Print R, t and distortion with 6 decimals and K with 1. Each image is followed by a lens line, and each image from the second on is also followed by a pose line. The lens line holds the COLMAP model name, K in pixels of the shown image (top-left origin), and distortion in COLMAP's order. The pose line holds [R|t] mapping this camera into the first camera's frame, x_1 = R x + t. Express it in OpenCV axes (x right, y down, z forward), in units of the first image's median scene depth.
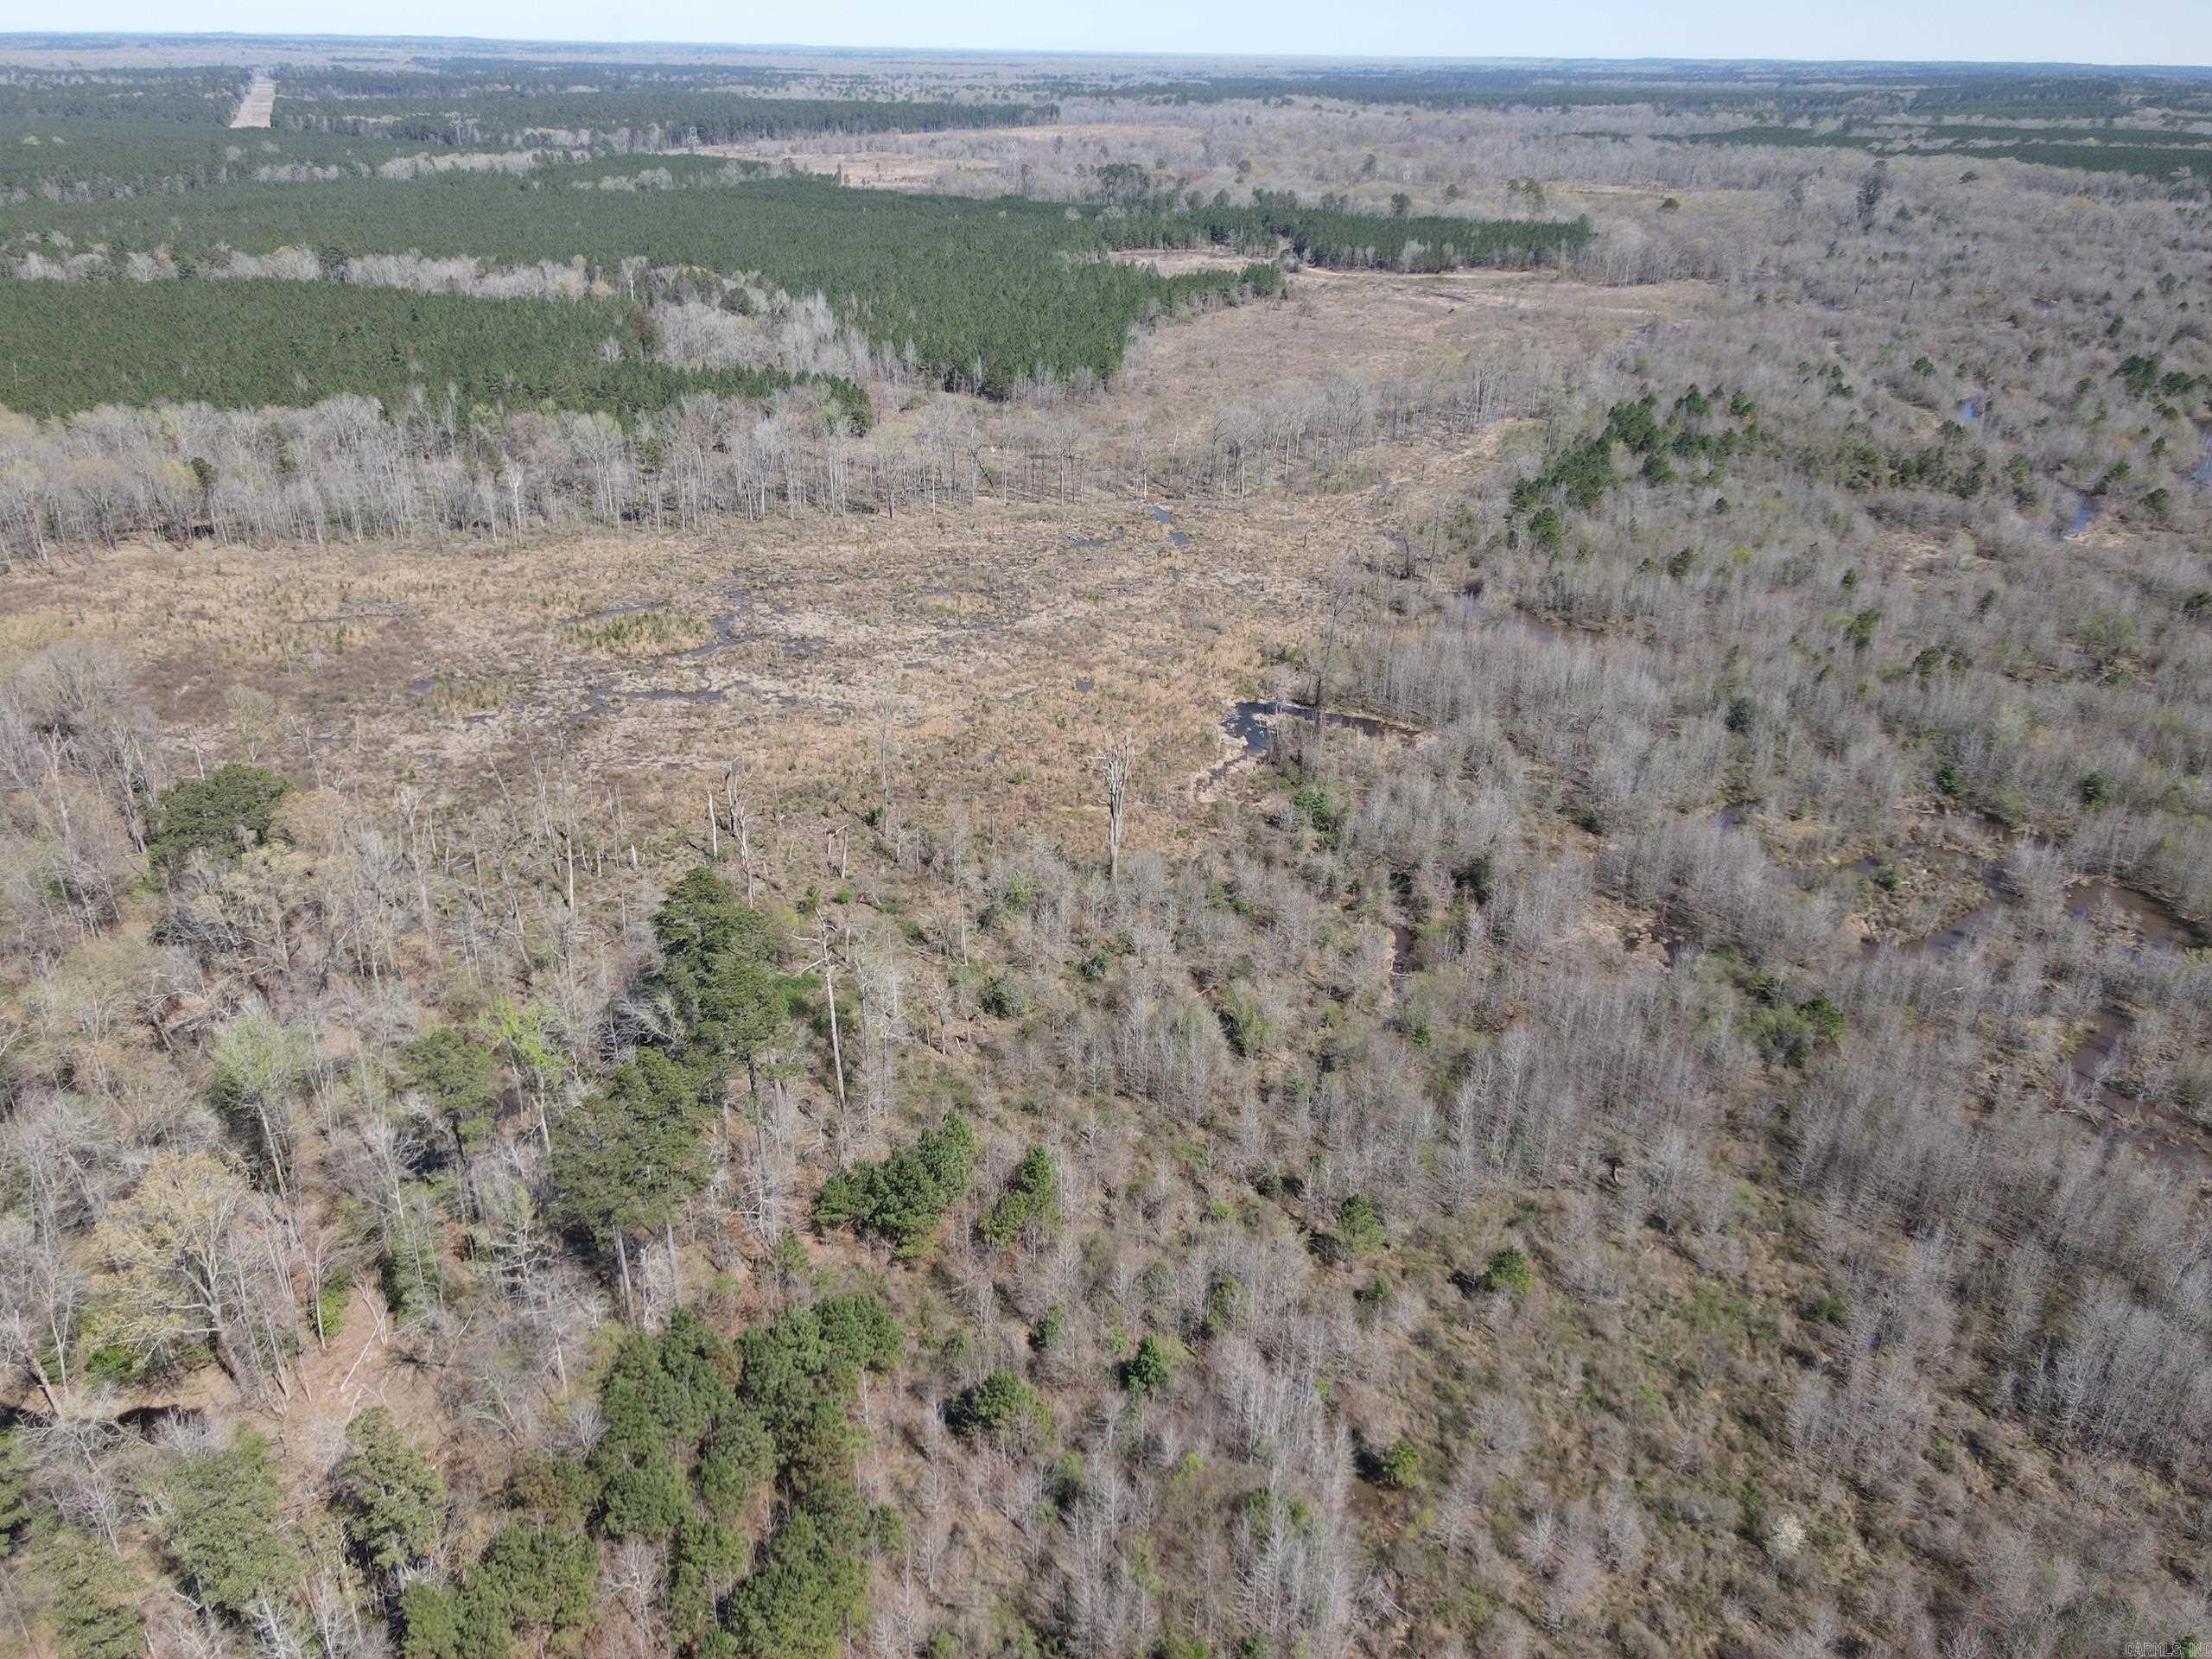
lens RADIAL K [[1612.9, 0, 1104.3], [0, 1612.9, 830.8], [0, 0, 1]] dist [0.005763, 0.029365]
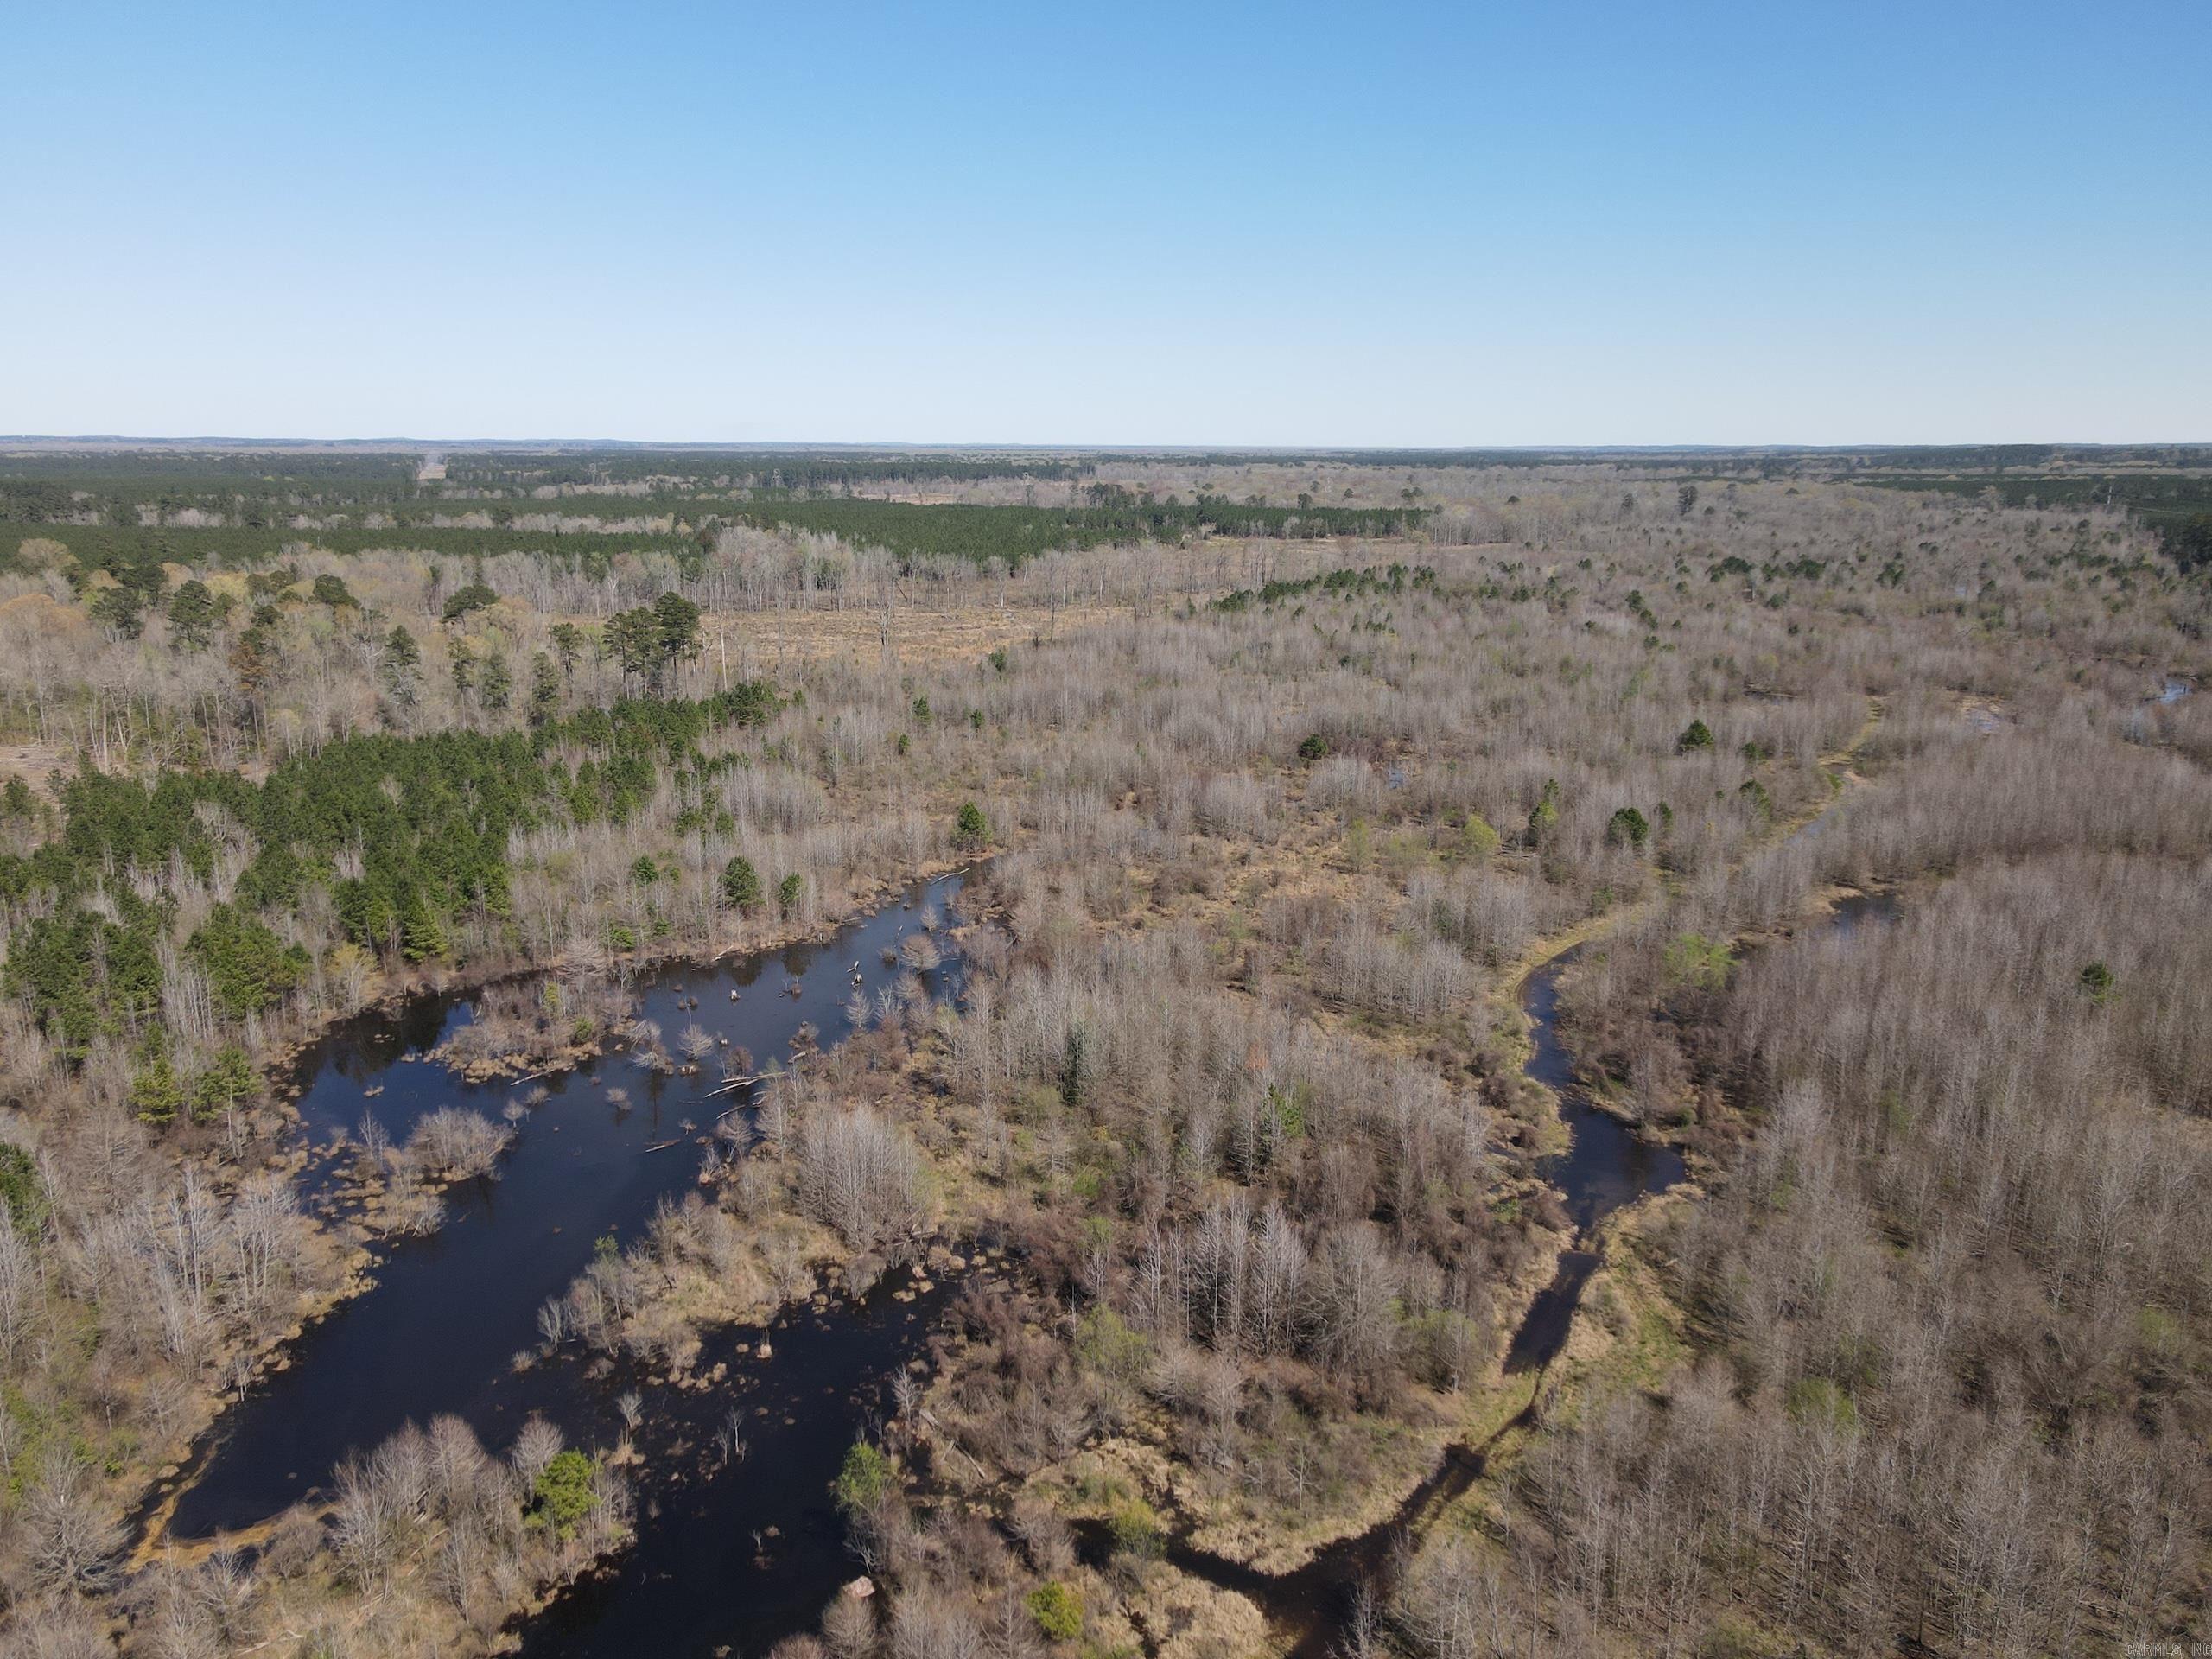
lens RADIAL K [[1612.9, 0, 1104.3], [0, 1612.9, 830.8], [0, 0, 1]] dist [0.005763, 0.029365]
pose [[0.998788, 0.001252, -0.049212, 0.188564], [-0.011766, 0.976773, -0.213956, 0.321674], [0.047801, 0.214275, 0.975603, -0.459493]]
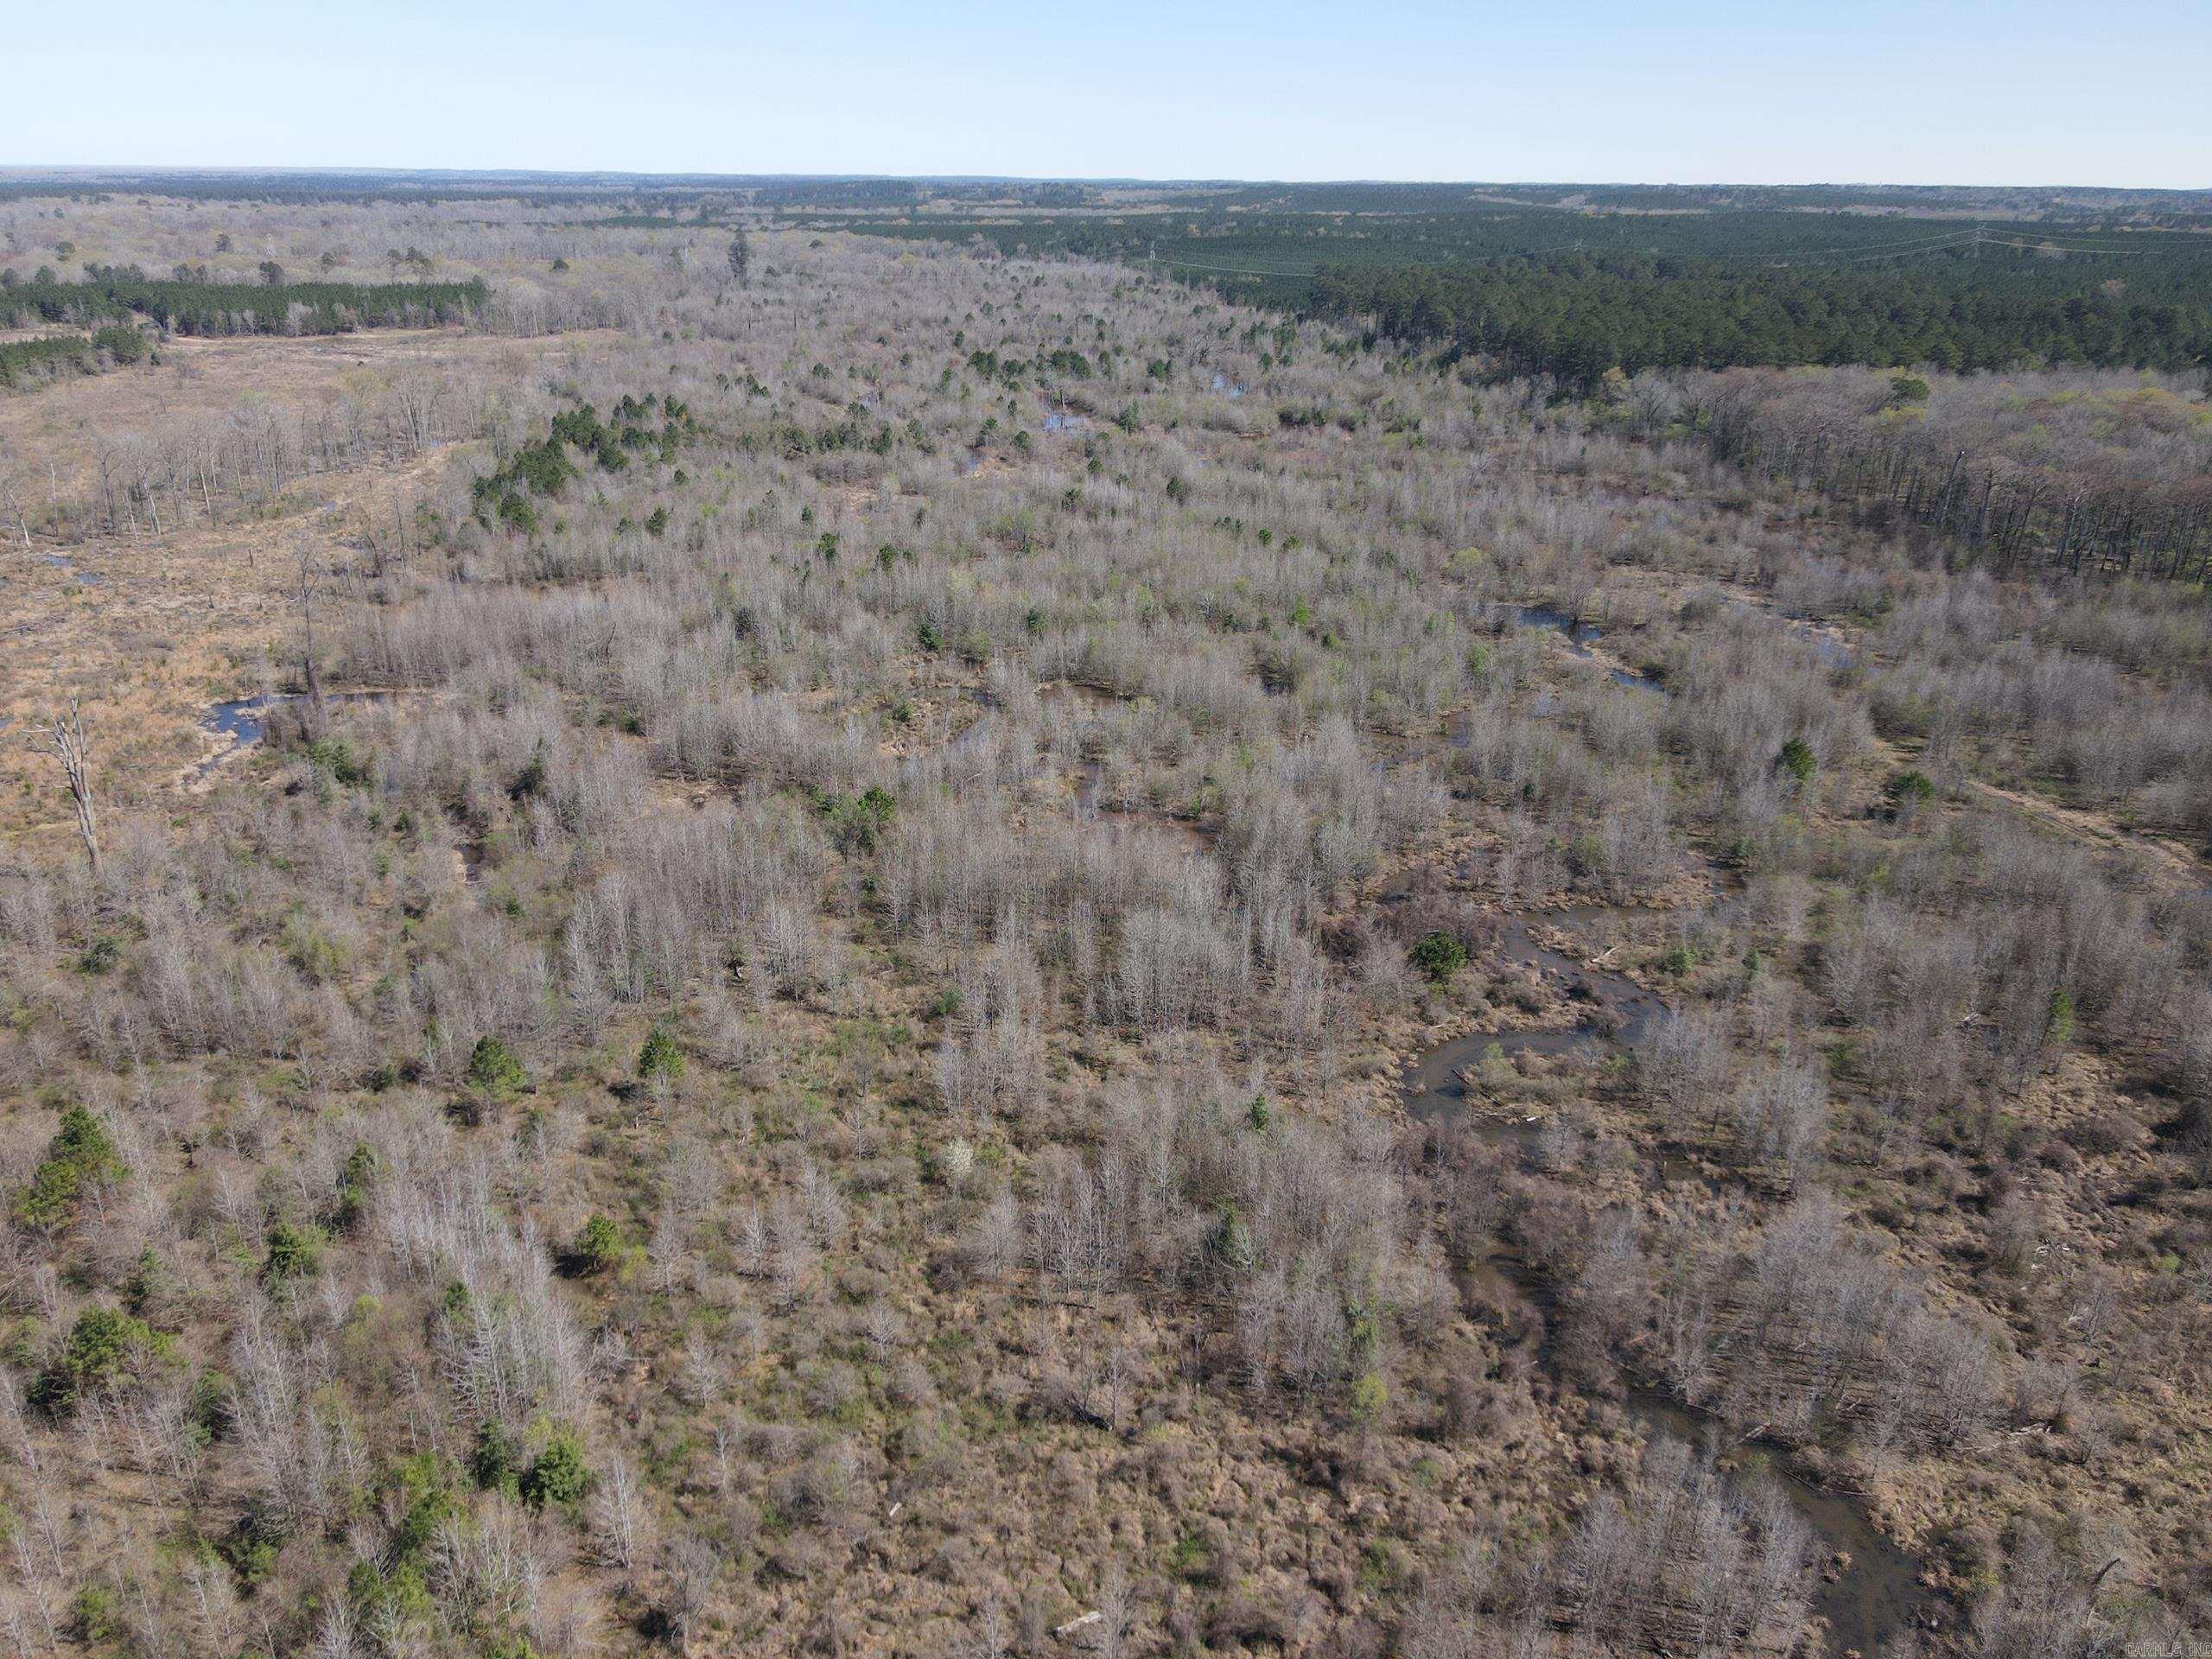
lens RADIAL K [[1612.9, 0, 1104.3], [0, 1612.9, 830.8], [0, 0, 1]] dist [0.005763, 0.029365]
pose [[0.811025, -0.224928, 0.540042, -0.010852], [0.256190, 0.966463, 0.017792, 0.062843], [-0.525933, 0.123924, 0.841450, 0.000878]]
